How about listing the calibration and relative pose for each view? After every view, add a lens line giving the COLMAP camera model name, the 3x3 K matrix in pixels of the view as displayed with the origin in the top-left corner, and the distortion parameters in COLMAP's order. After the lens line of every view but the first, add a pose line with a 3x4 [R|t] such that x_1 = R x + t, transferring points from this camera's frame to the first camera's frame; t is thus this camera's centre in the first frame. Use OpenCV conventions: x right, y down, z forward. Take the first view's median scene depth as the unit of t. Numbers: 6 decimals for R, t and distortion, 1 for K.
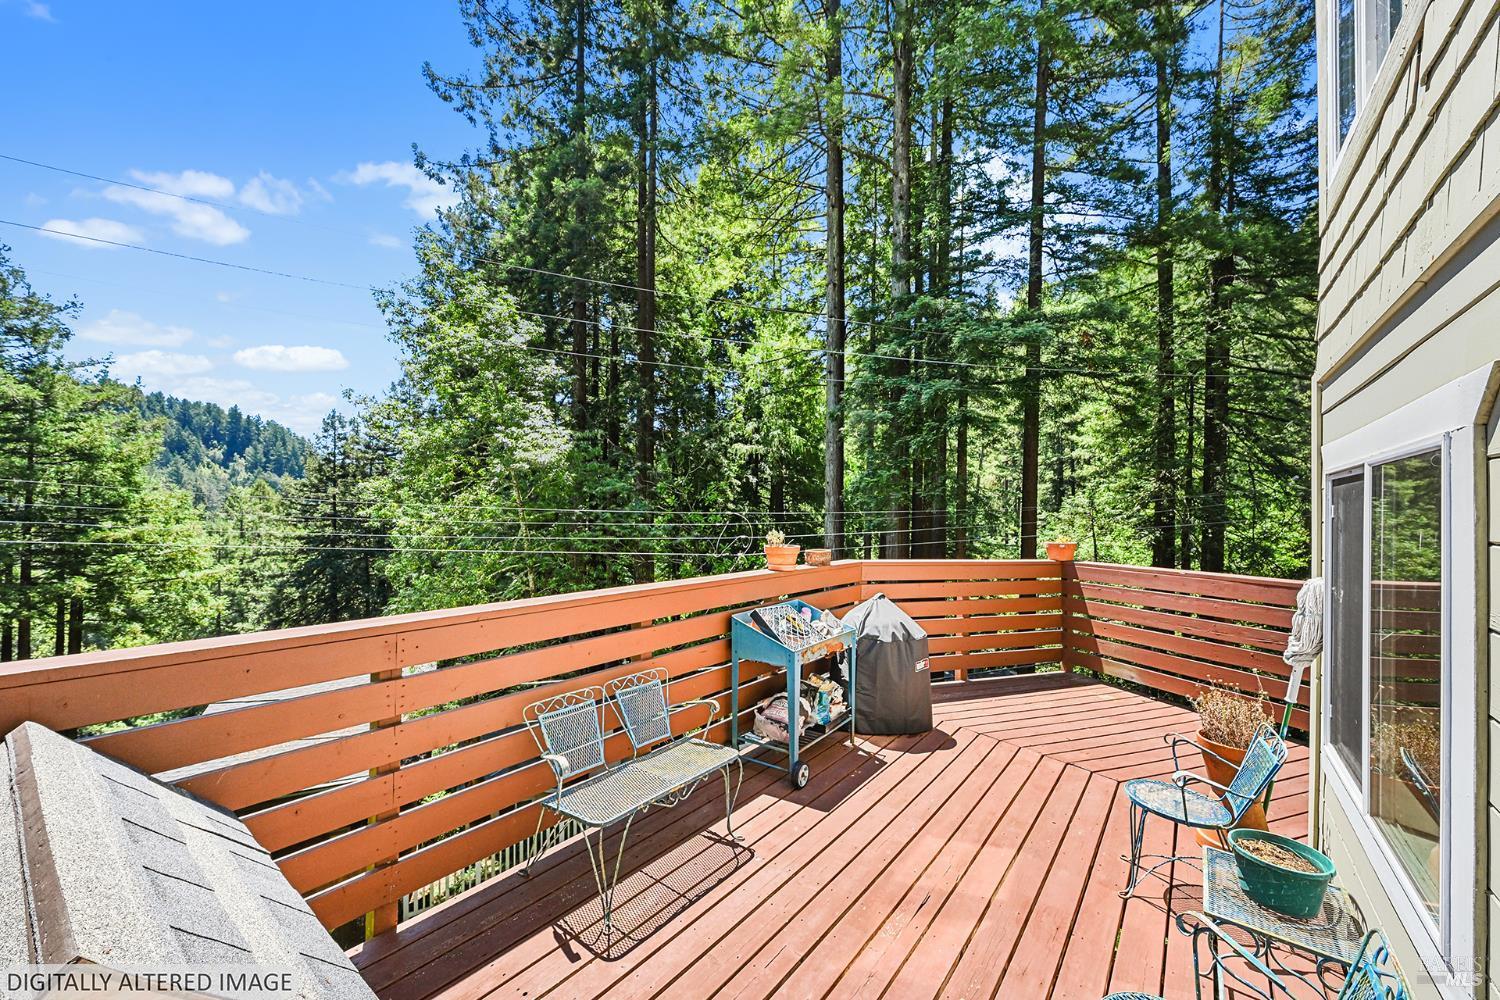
lens RADIAL K [[596.5, 0, 758.2], [0, 596.5, 502.0], [0, 0, 1]] dist [-0.012265, -0.000006]
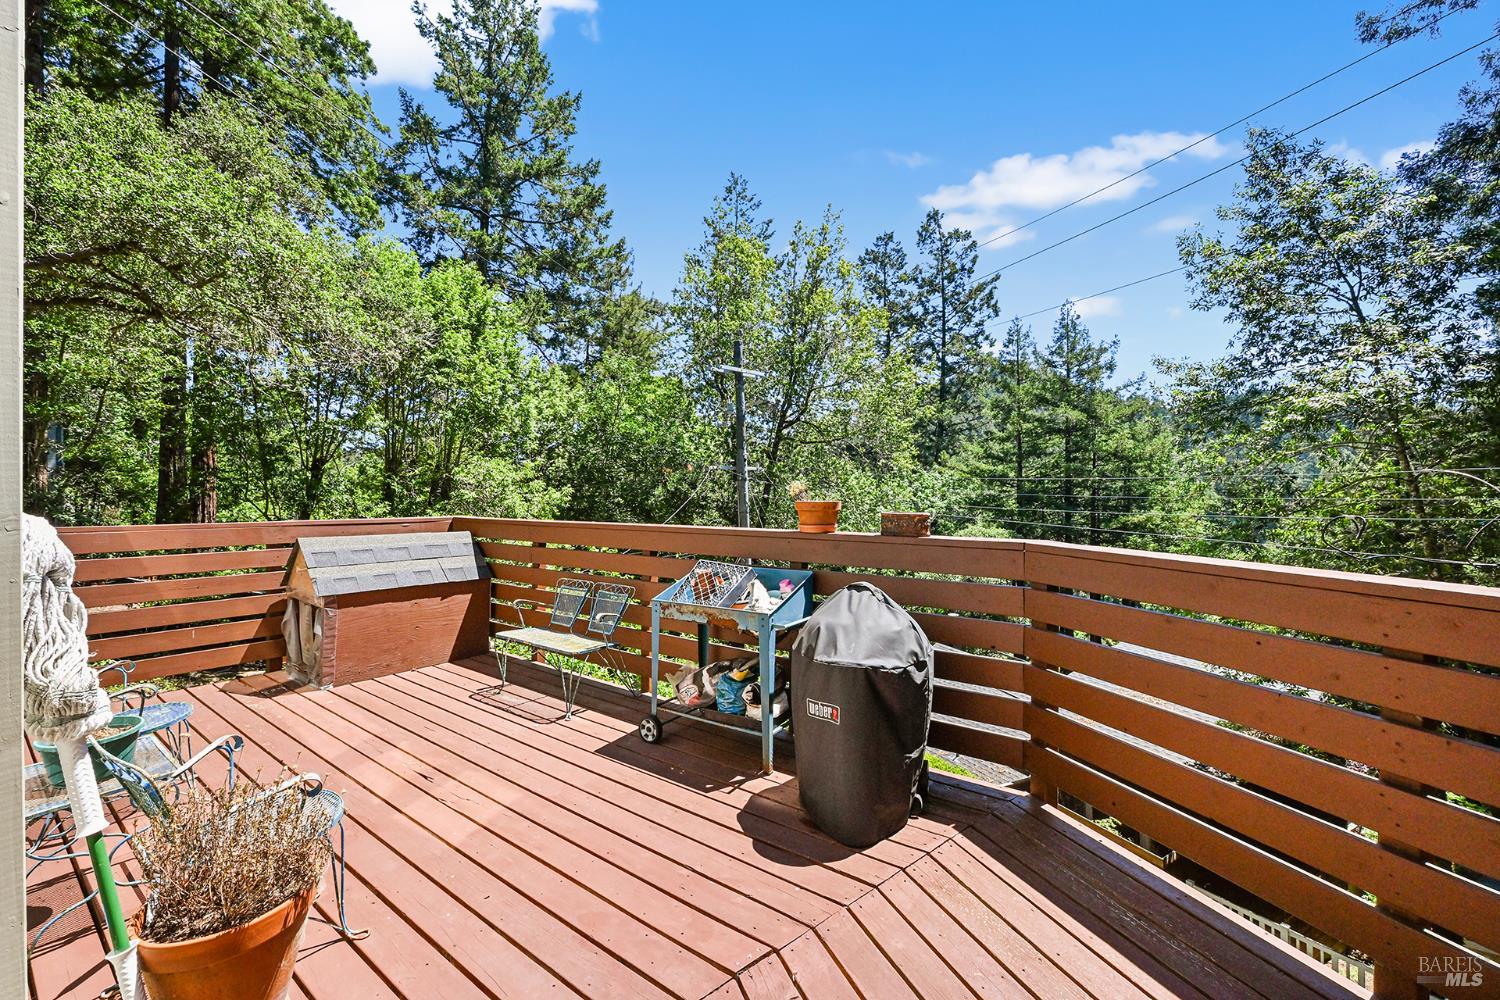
lens RADIAL K [[596.5, 0, 755.7], [0, 596.5, 503.9], [0, 0, 1]] dist [-0.012265, -0.000006]
pose [[0.020566, -0.000026, -0.999788, 1.195789], [0.011271, 0.999936, 0.000206, 0.108135], [0.999725, -0.011273, 0.020565, 1.326491]]
